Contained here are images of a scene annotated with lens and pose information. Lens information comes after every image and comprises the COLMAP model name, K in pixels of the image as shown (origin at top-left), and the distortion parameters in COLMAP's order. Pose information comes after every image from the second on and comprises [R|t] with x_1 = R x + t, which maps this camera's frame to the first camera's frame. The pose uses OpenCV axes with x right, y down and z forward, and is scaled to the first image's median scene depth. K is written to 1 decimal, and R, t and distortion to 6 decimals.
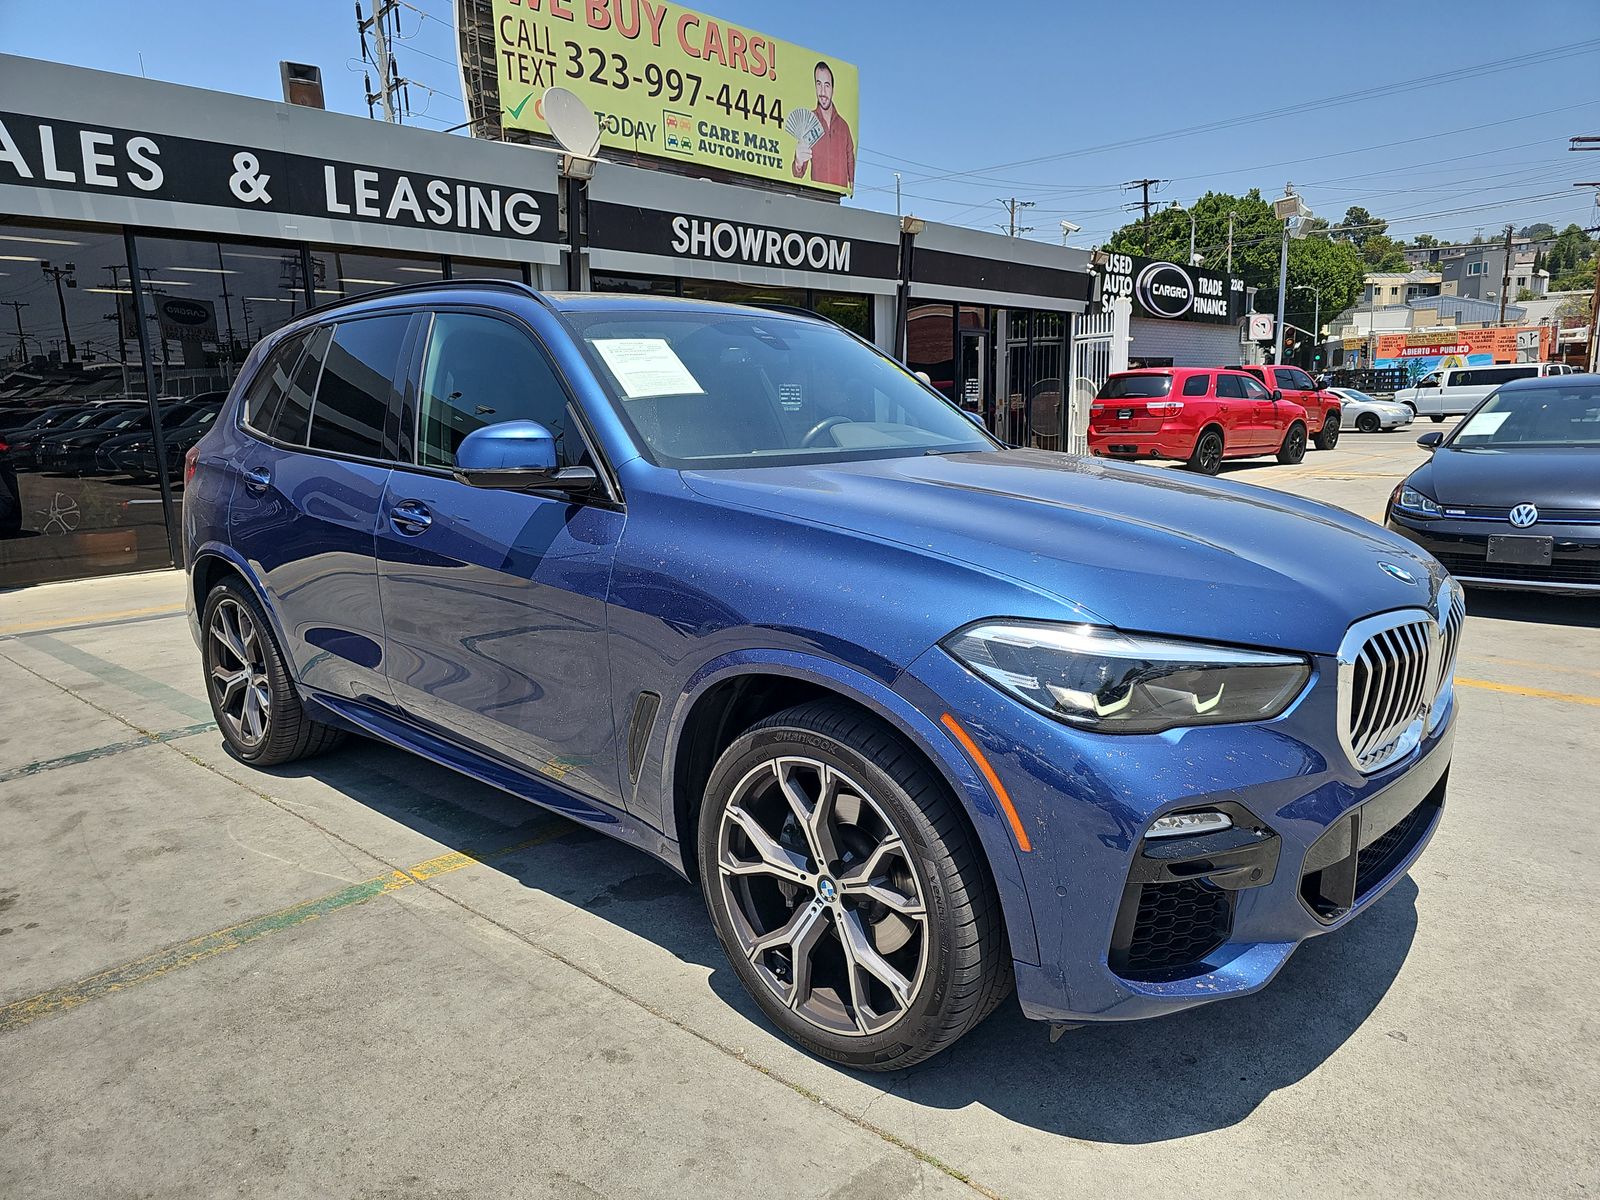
lens RADIAL K [[1064.7, 0, 813.7], [0, 1064.7, 613.3], [0, 0, 1]] dist [0.021987, -0.024700]
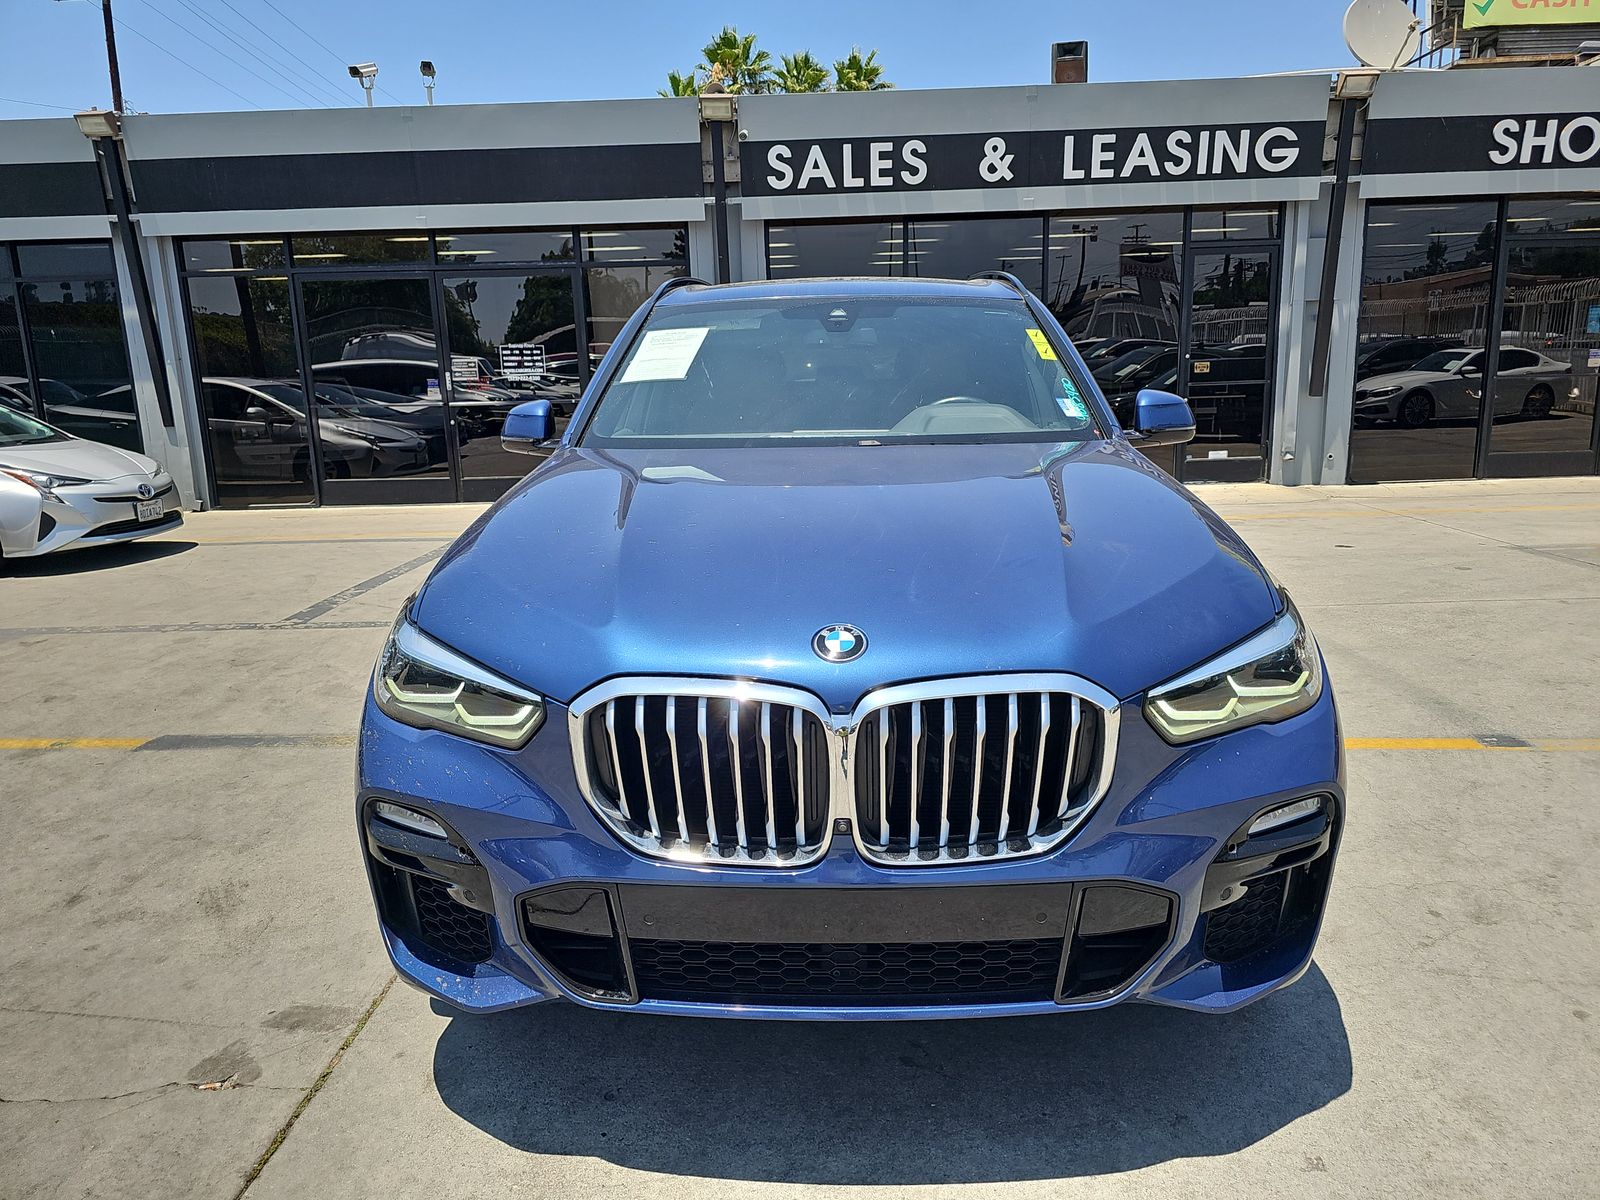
lens RADIAL K [[1064.7, 0, 812.6], [0, 1064.7, 590.1], [0, 0, 1]] dist [0.021987, -0.024700]
pose [[0.648755, 0.159700, -0.744052, 0.244099], [-0.134345, 0.986411, 0.094580, -0.032194], [0.749045, 0.038601, 0.661394, 0.106001]]
